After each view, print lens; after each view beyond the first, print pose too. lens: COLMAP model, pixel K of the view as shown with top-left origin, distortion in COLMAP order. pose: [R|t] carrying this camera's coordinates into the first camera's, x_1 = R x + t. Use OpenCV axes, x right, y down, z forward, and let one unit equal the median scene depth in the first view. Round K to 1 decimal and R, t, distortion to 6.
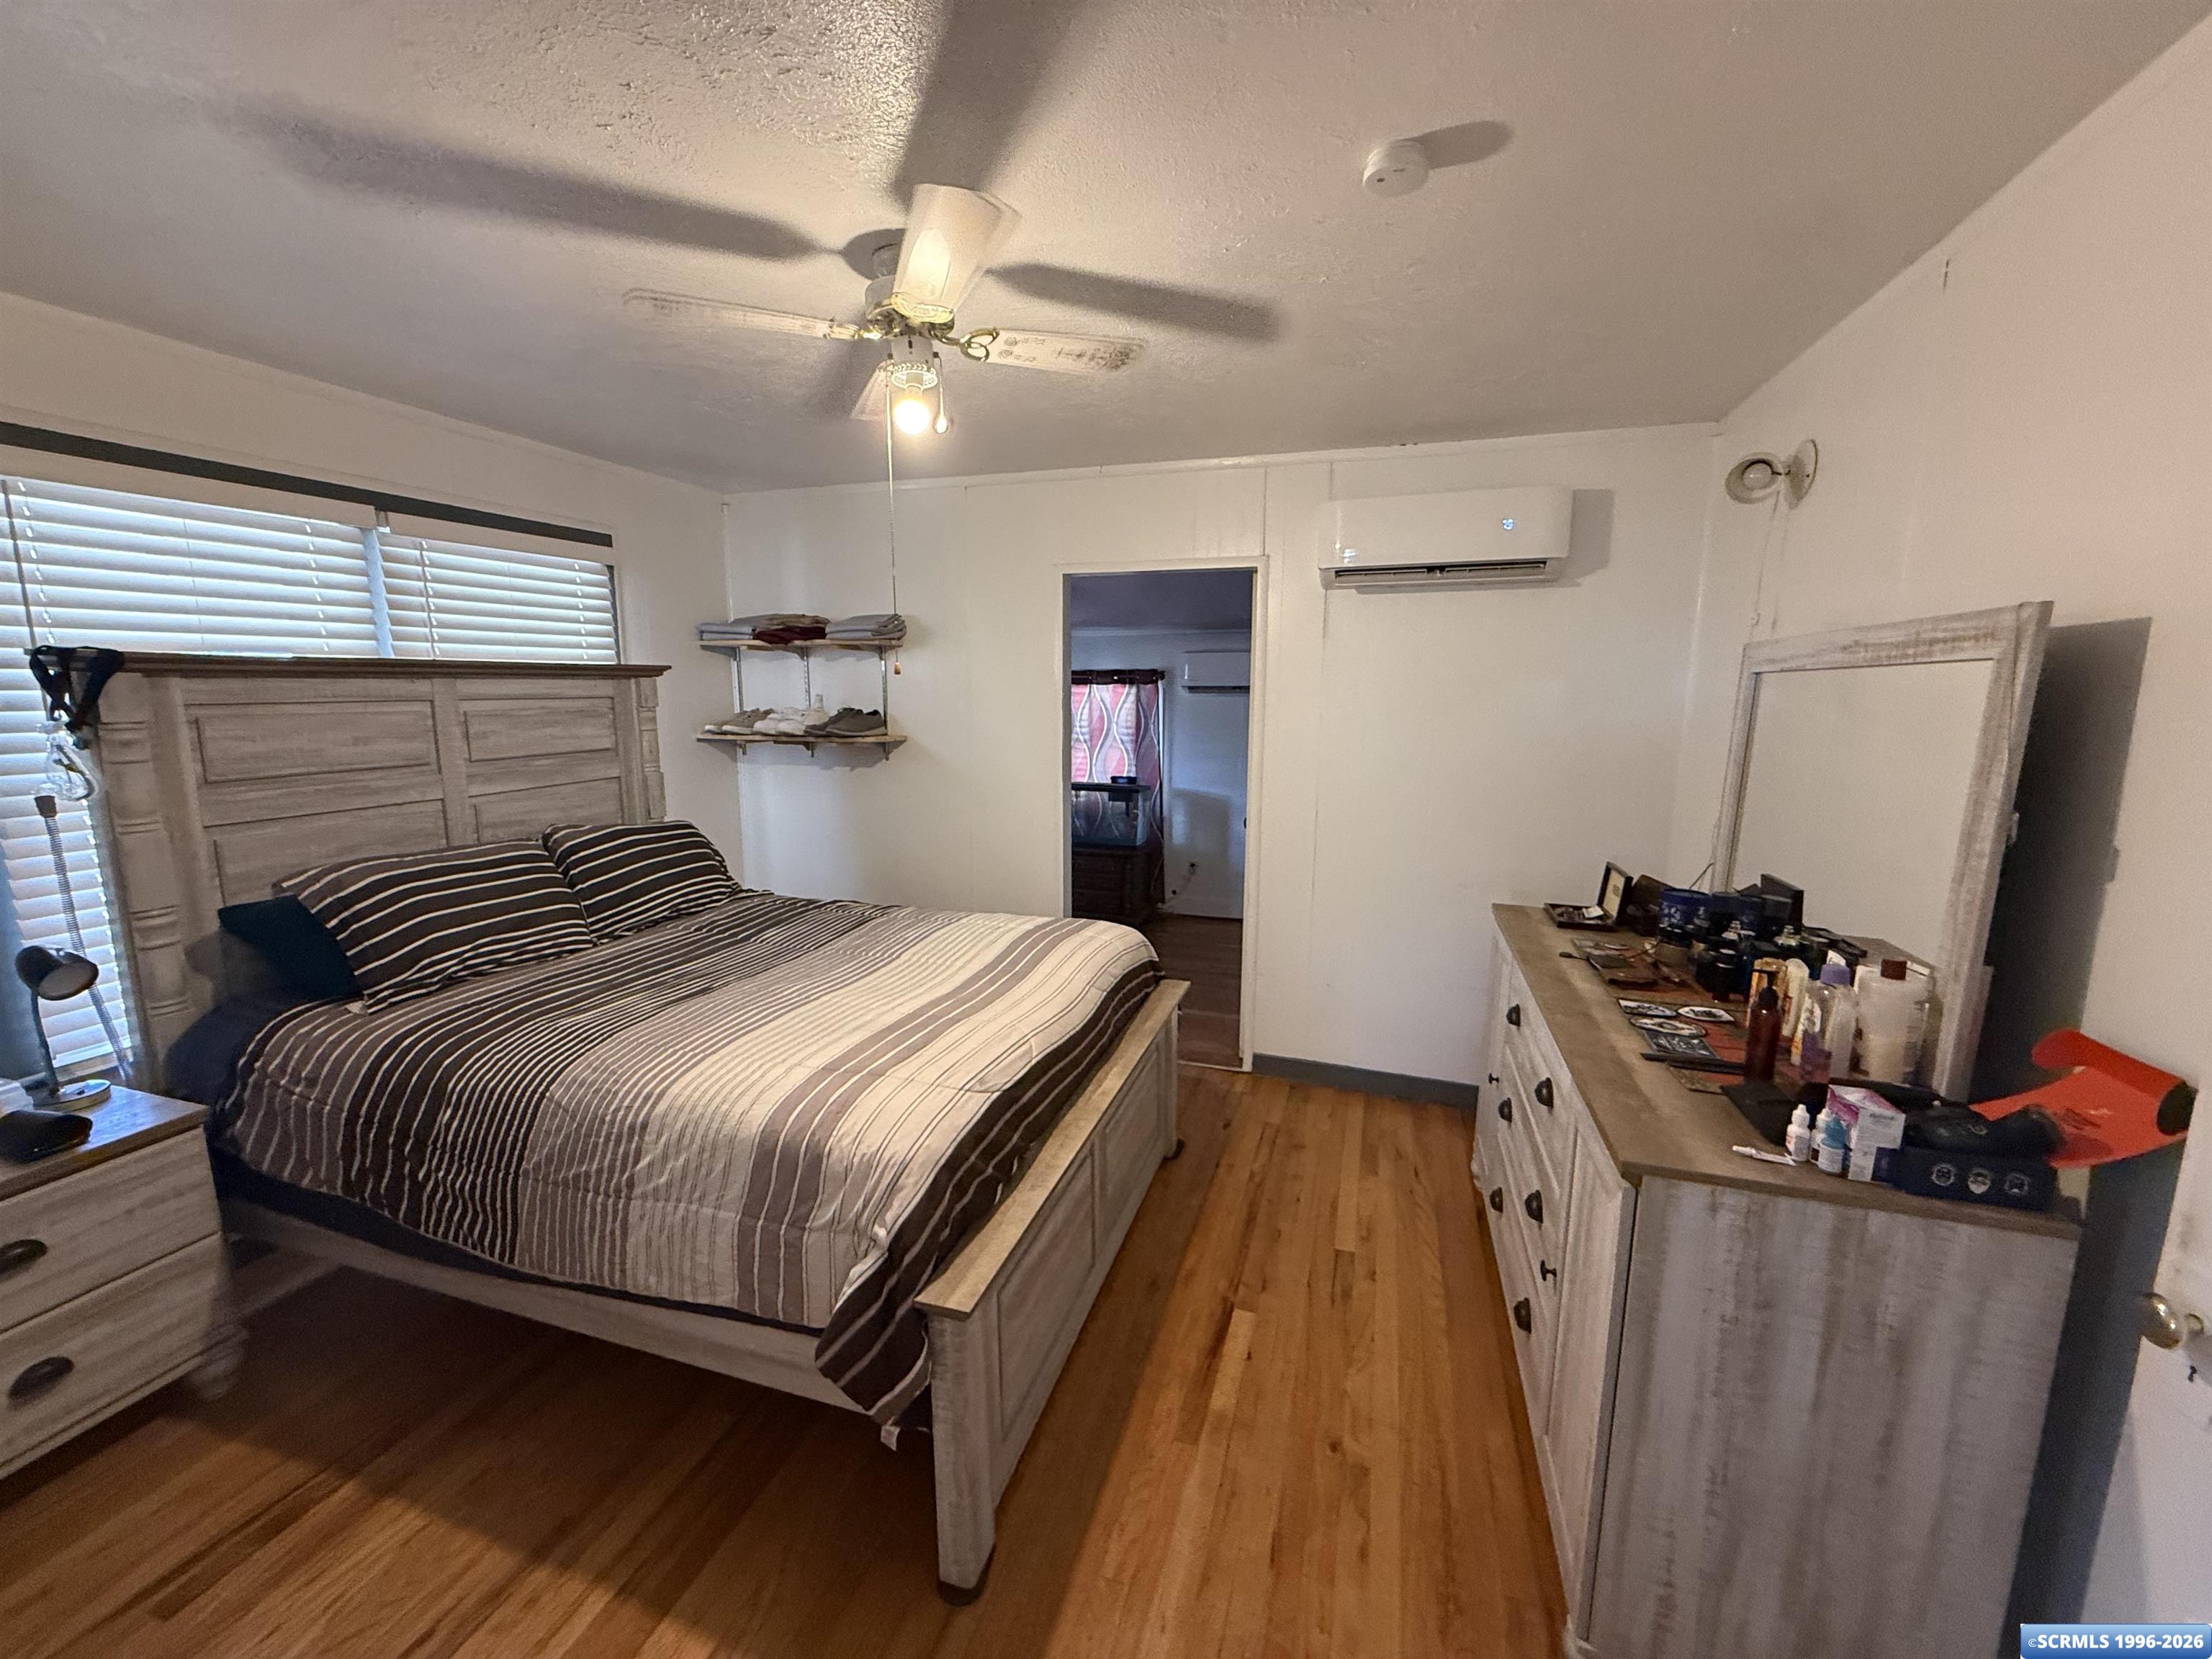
lens RADIAL K [[883.1, 0, 1102.5], [0, 883.1, 828.1], [0, 0, 1]] dist [-0.001682, 0.000138]
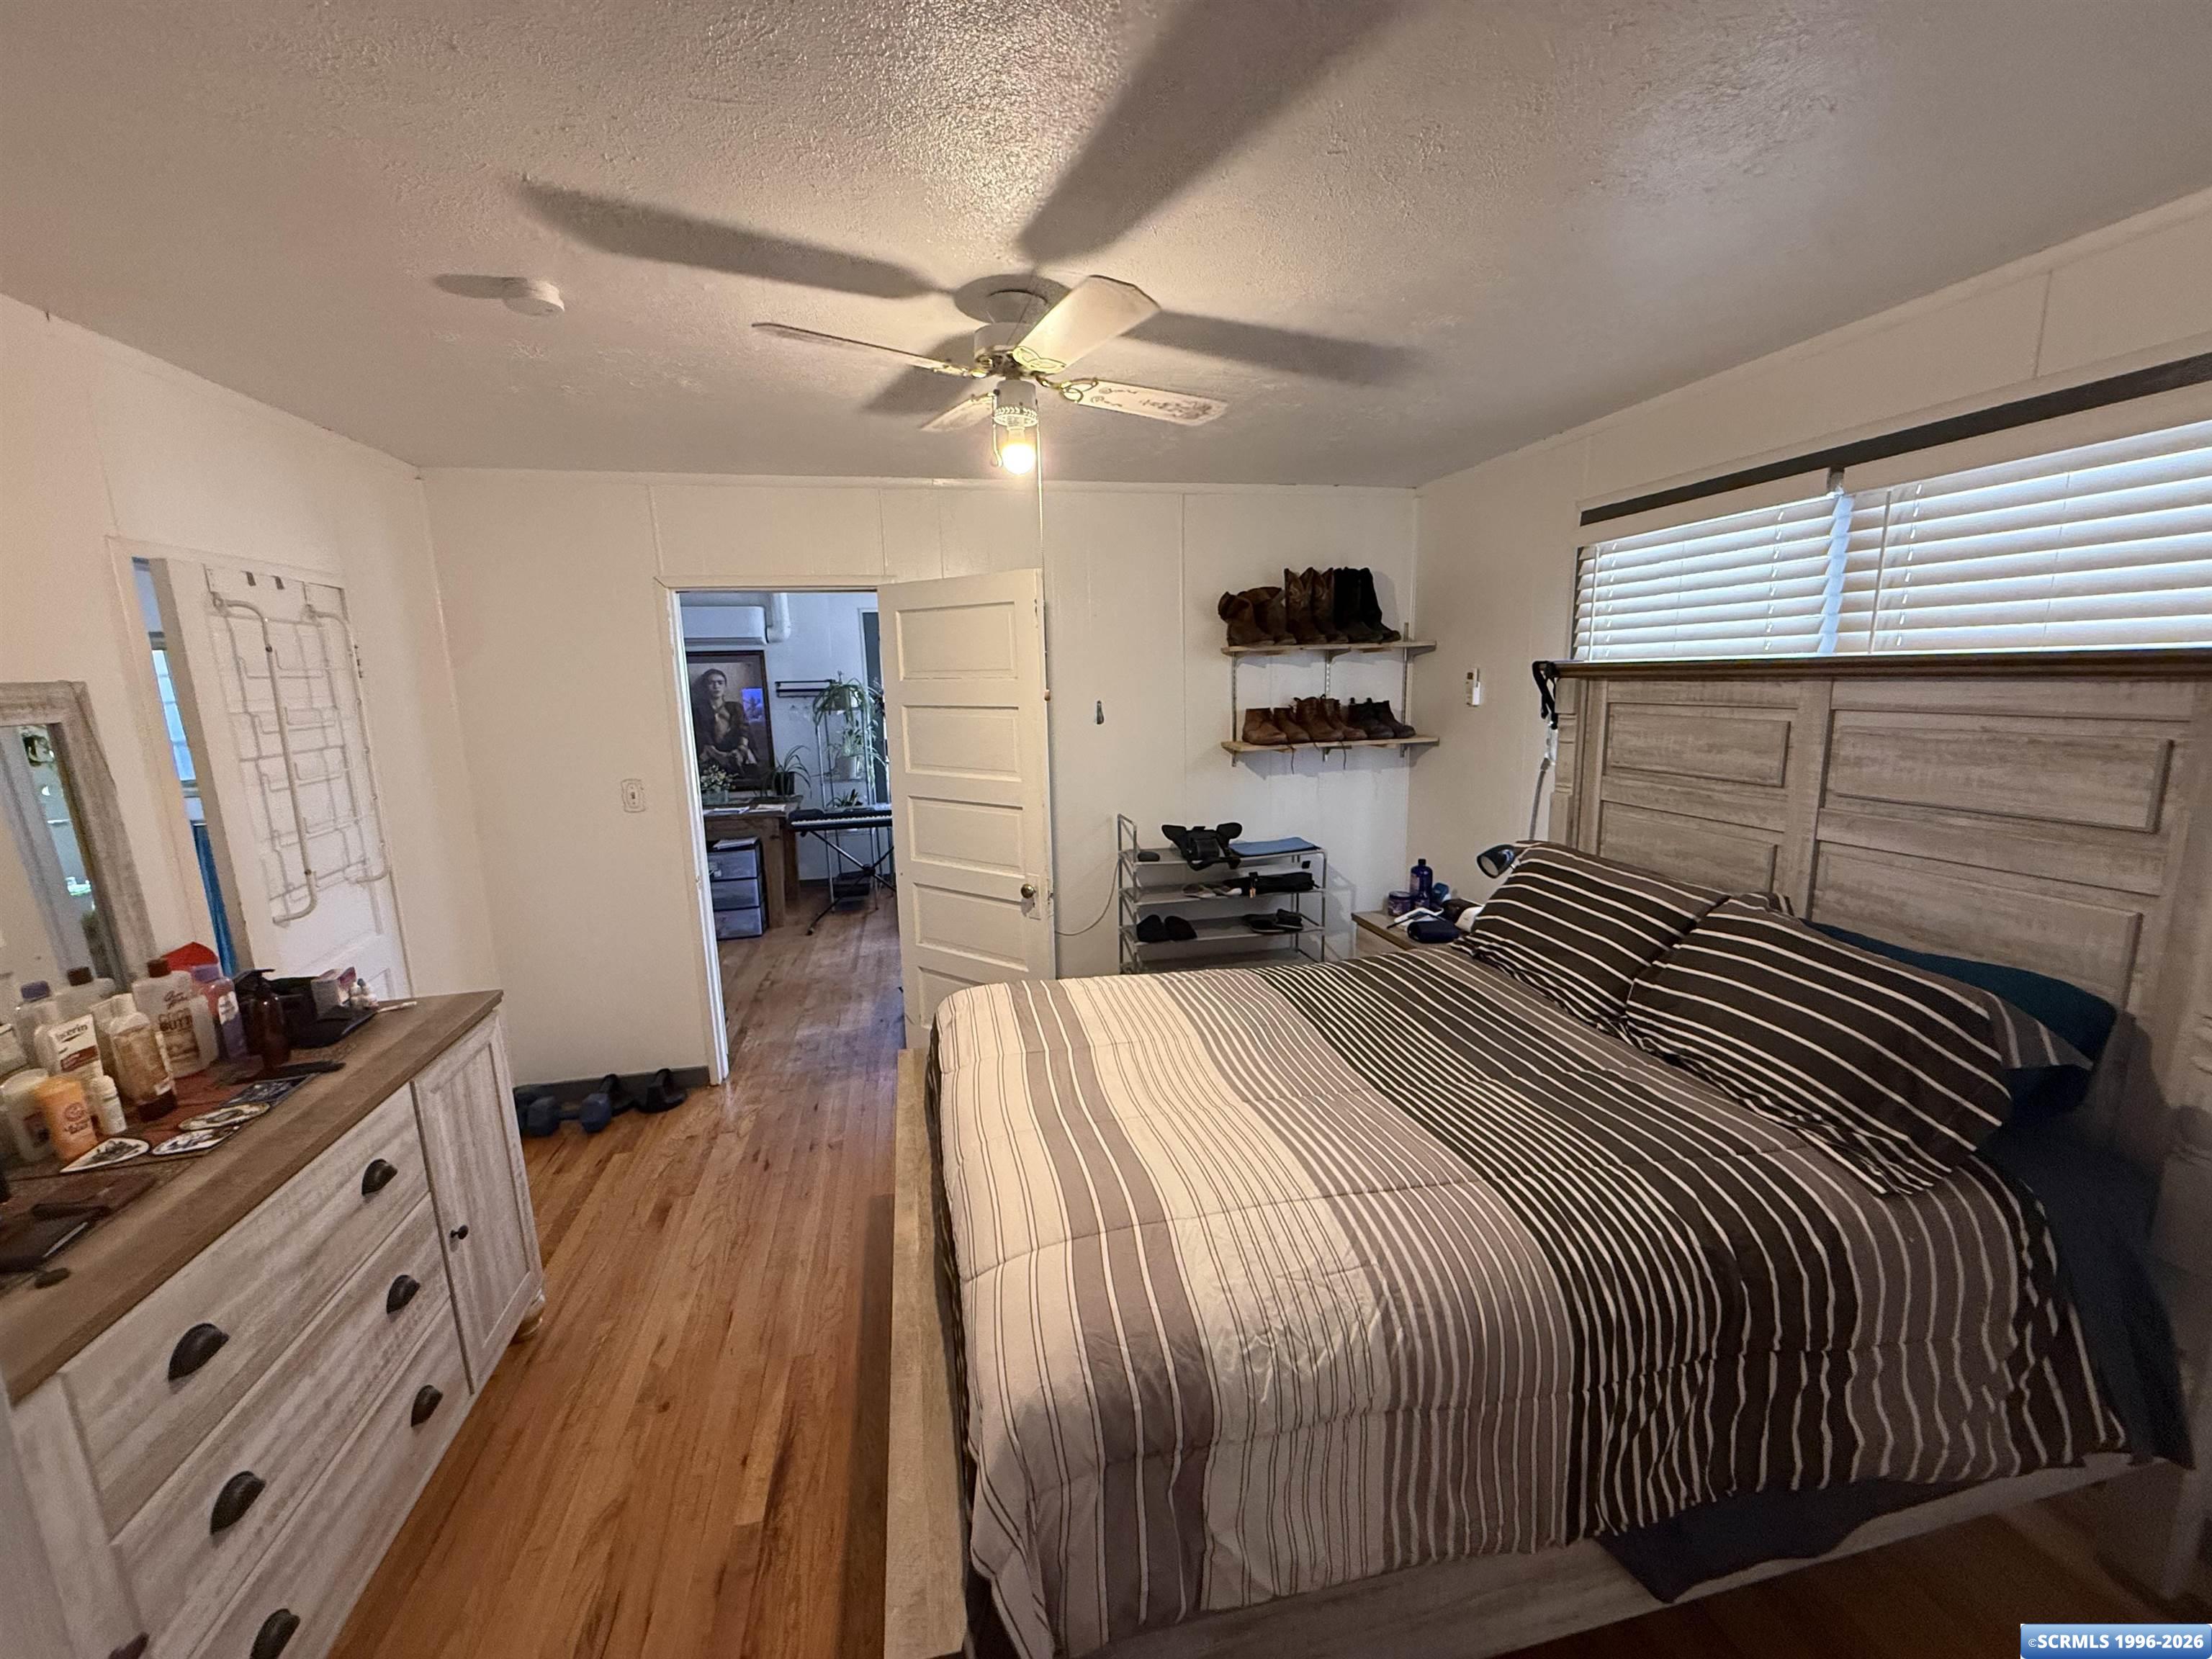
lens RADIAL K [[883.1, 0, 1102.5], [0, 883.1, 828.1], [0, 0, 1]] dist [-0.001682, 0.000138]
pose [[-0.864311, 0.108196, -0.491183, 0.187177], [-0.055316, 0.950215, 0.306647, -0.267475], [0.499907, 0.292208, -0.815296, 1.453087]]
